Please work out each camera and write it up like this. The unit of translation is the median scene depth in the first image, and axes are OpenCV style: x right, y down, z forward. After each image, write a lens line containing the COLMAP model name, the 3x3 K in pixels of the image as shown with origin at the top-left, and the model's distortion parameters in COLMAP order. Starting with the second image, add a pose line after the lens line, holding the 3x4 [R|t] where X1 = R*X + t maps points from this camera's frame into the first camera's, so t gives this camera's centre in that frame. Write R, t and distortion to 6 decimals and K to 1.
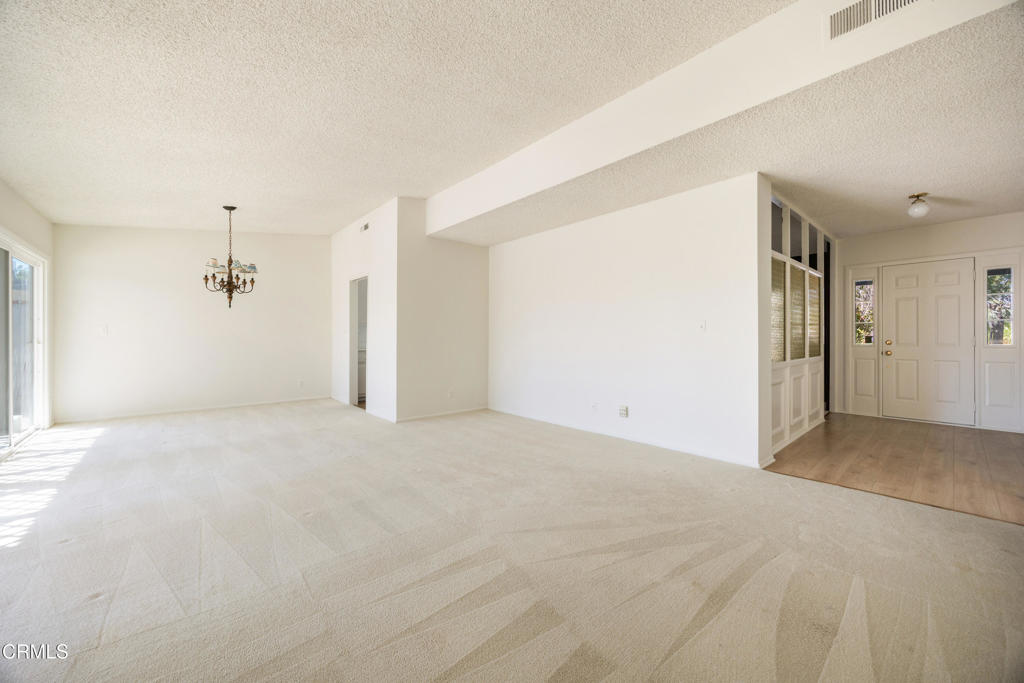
lens RADIAL K [[384.7, 0, 512.0], [0, 384.7, 341.5], [0, 0, 1]] dist [-0.001677, -0.000046]
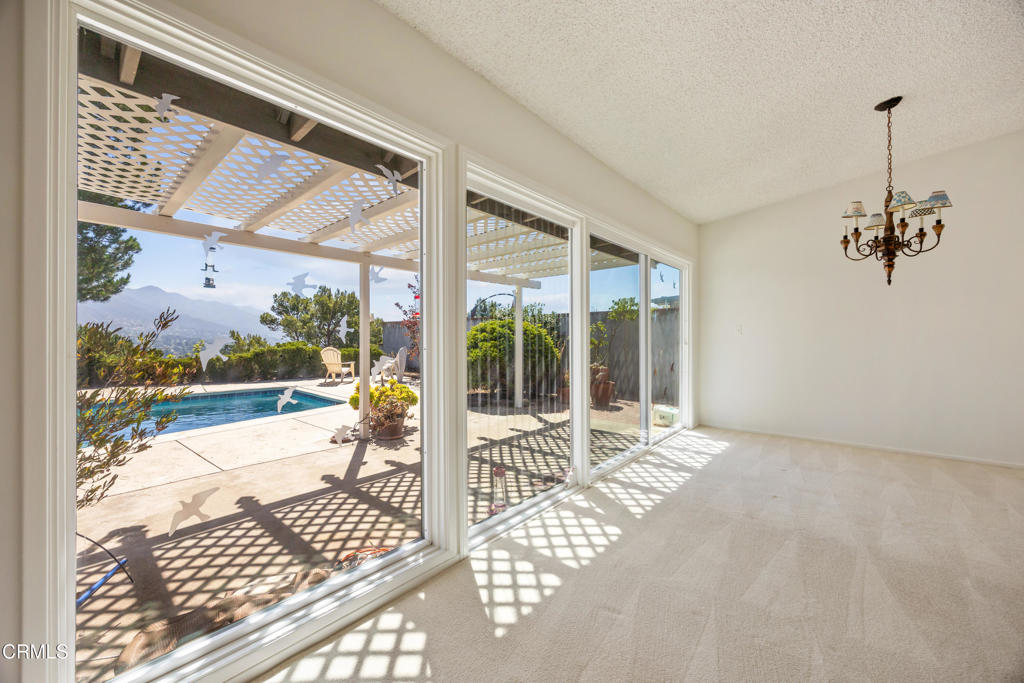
lens RADIAL K [[390.7, 0, 513.0], [0, 390.7, 336.6], [0, 0, 1]] dist [-0.002453, -0.000604]
pose [[0.123520, -0.005535, -0.992327, -0.248599], [-0.008979, 0.999937, -0.006696, -0.004909], [0.992301, 0.009737, 0.123462, 0.399572]]
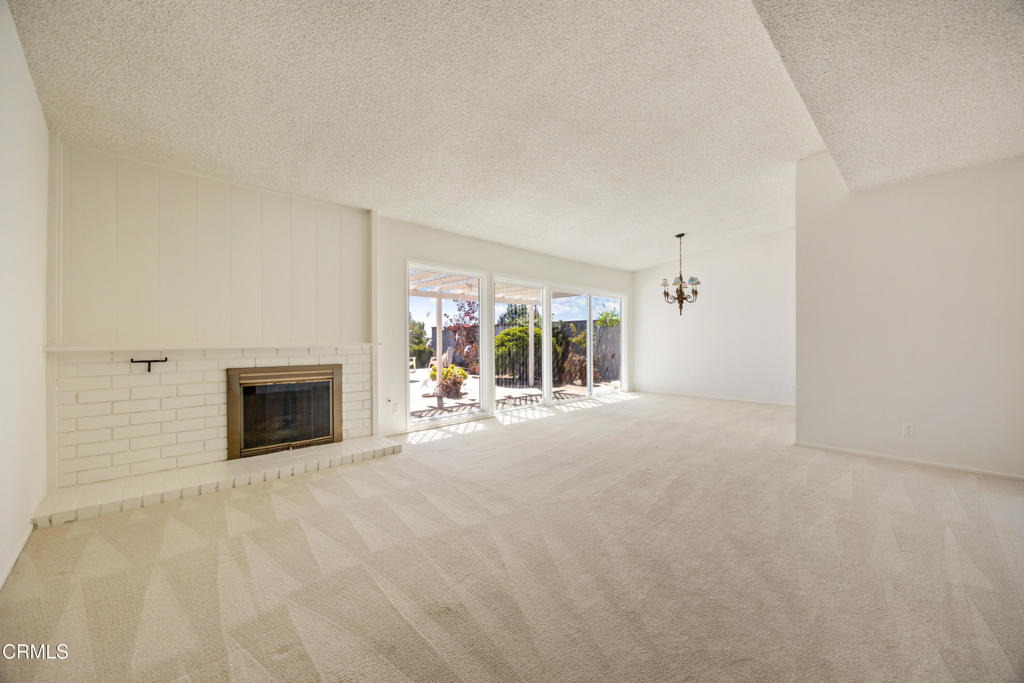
lens RADIAL K [[395.6, 0, 515.3], [0, 395.6, 338.9], [0, 0, 1]] dist [-0.005445, 0.000308]
pose [[0.047427, -0.003504, -0.998869, 0.522388], [-0.005649, 0.999977, -0.003776, -0.003472], [0.998859, 0.005822, 0.047407, 0.406363]]
